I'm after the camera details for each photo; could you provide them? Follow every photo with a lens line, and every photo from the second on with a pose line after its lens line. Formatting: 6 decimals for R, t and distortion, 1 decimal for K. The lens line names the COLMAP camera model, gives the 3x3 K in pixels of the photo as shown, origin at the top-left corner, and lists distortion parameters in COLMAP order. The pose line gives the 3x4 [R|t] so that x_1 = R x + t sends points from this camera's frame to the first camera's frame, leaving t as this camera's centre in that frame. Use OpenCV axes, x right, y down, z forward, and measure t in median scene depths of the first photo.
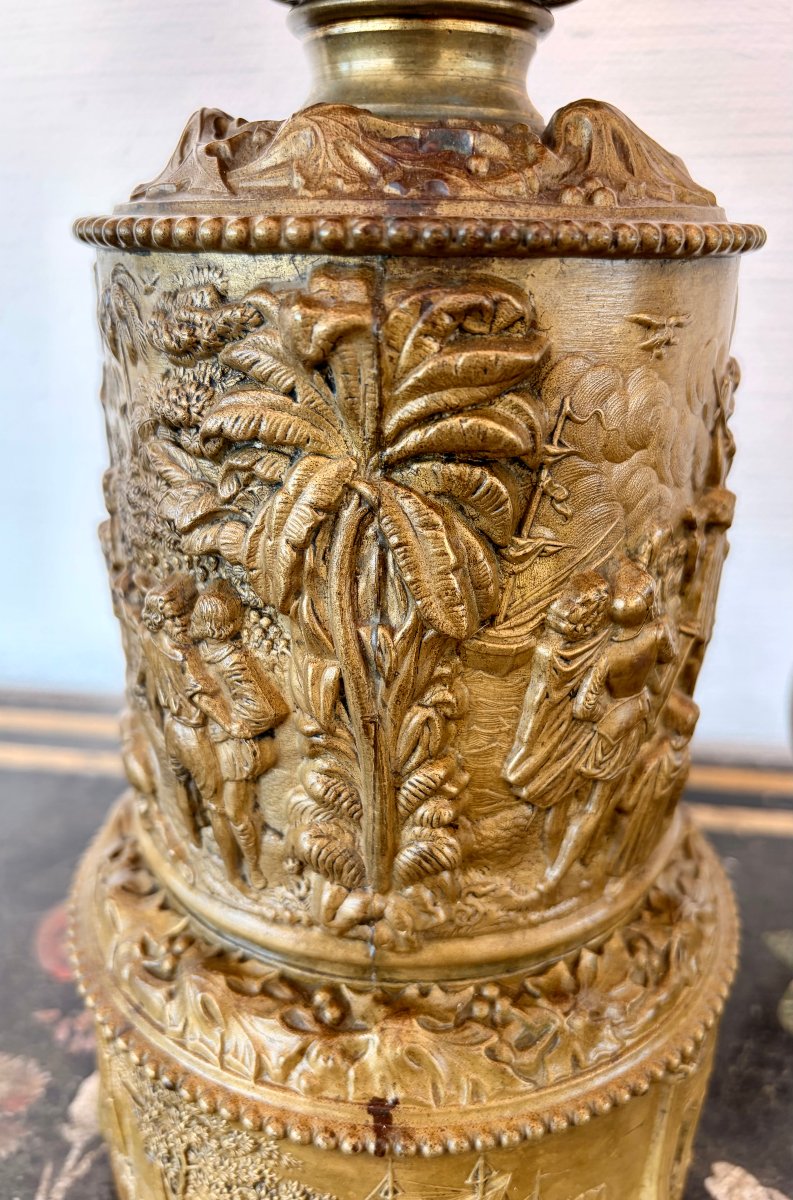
lens RADIAL K [[911.0, 0, 396.5], [0, 911.0, 600.0], [0, 0, 1]] dist [0.046977, -0.188686]
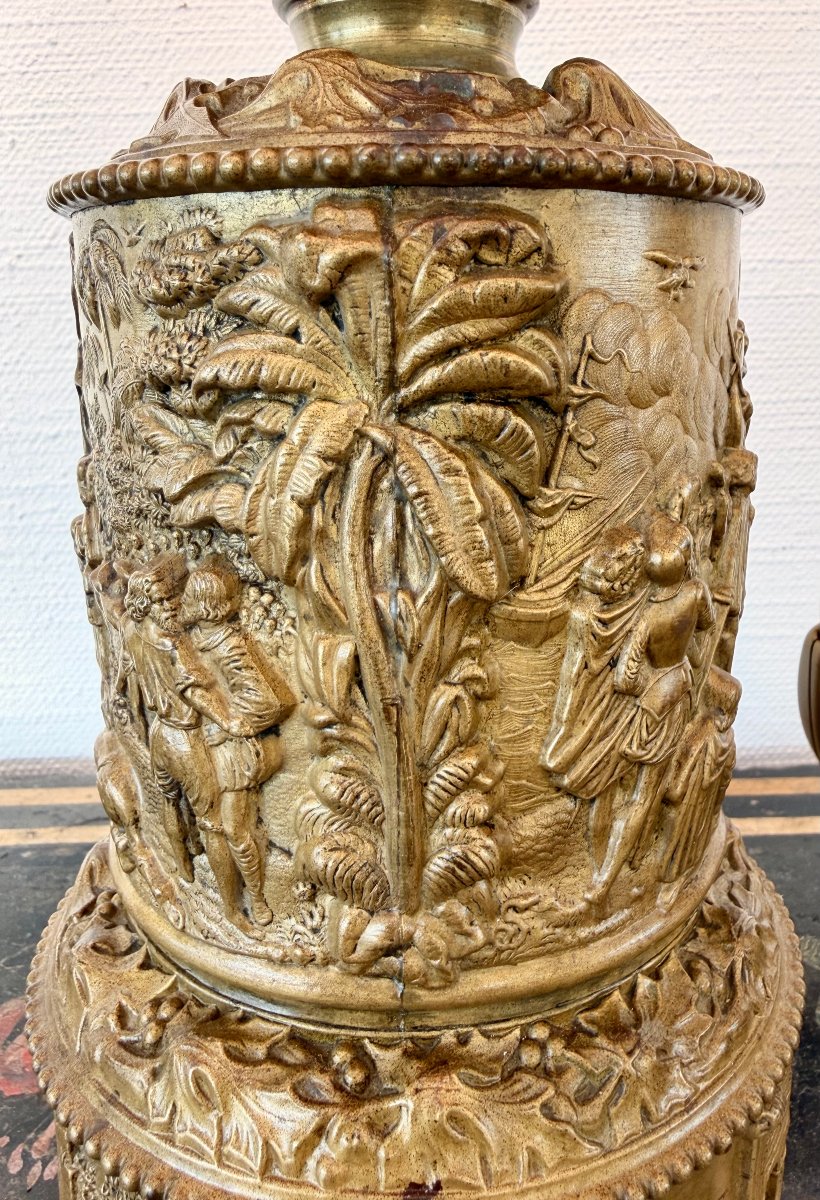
lens RADIAL K [[912.5, 0, 443.0], [0, 912.5, 520.7], [0, 0, 1]] dist [0.004898, 0.007060]
pose [[0.995940, -0.039418, 0.080925, -0.042779], [0.051425, 0.987023, -0.152119, 0.093758], [-0.073879, 0.155663, 0.985044, 0.101190]]
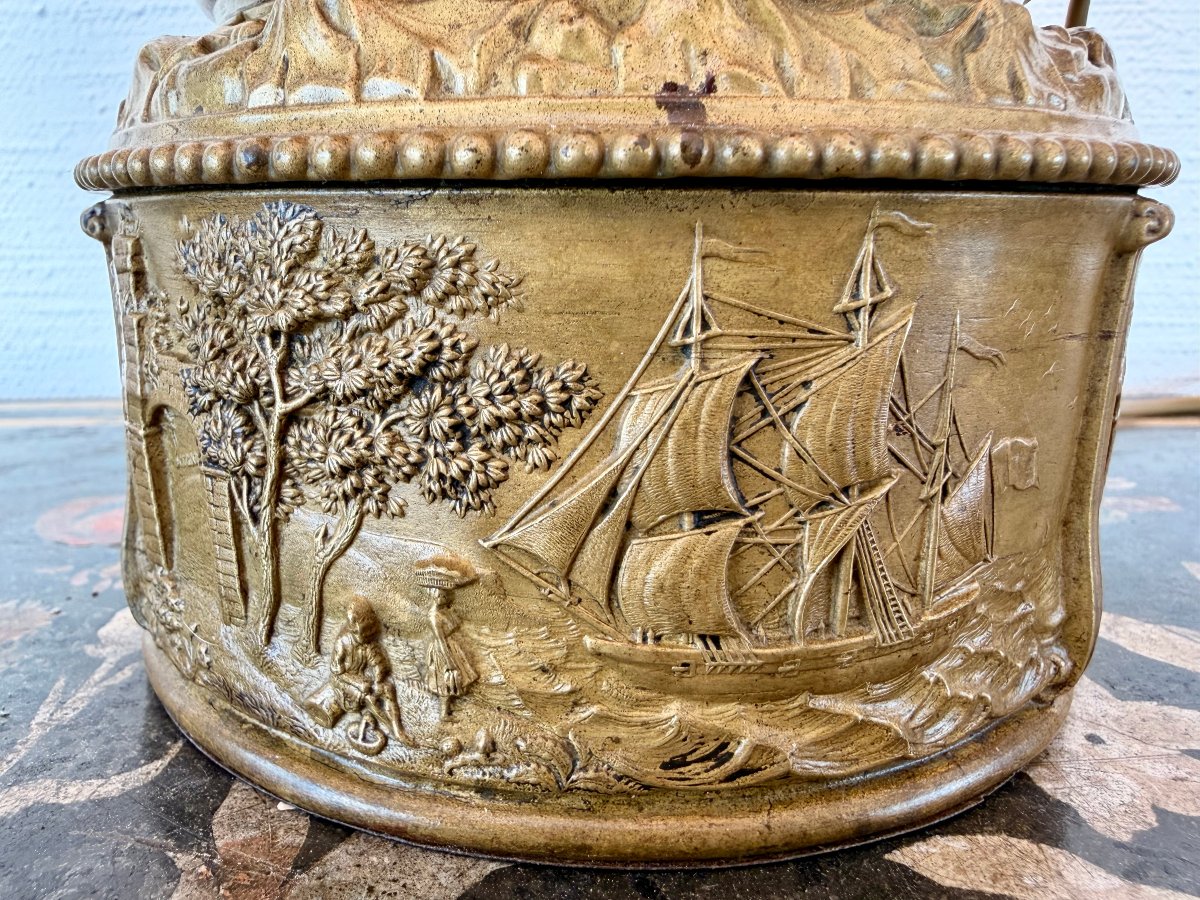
lens RADIAL K [[909.9, 0, 526.6], [0, 909.9, 450.5], [0, 0, 1]] dist [0.005455, -0.005924]
pose [[0.997070, -0.028145, 0.071132, -0.158662], [0.036277, 0.992616, -0.115751, 0.885713], [-0.067349, 0.117992, 0.990728, 0.567602]]
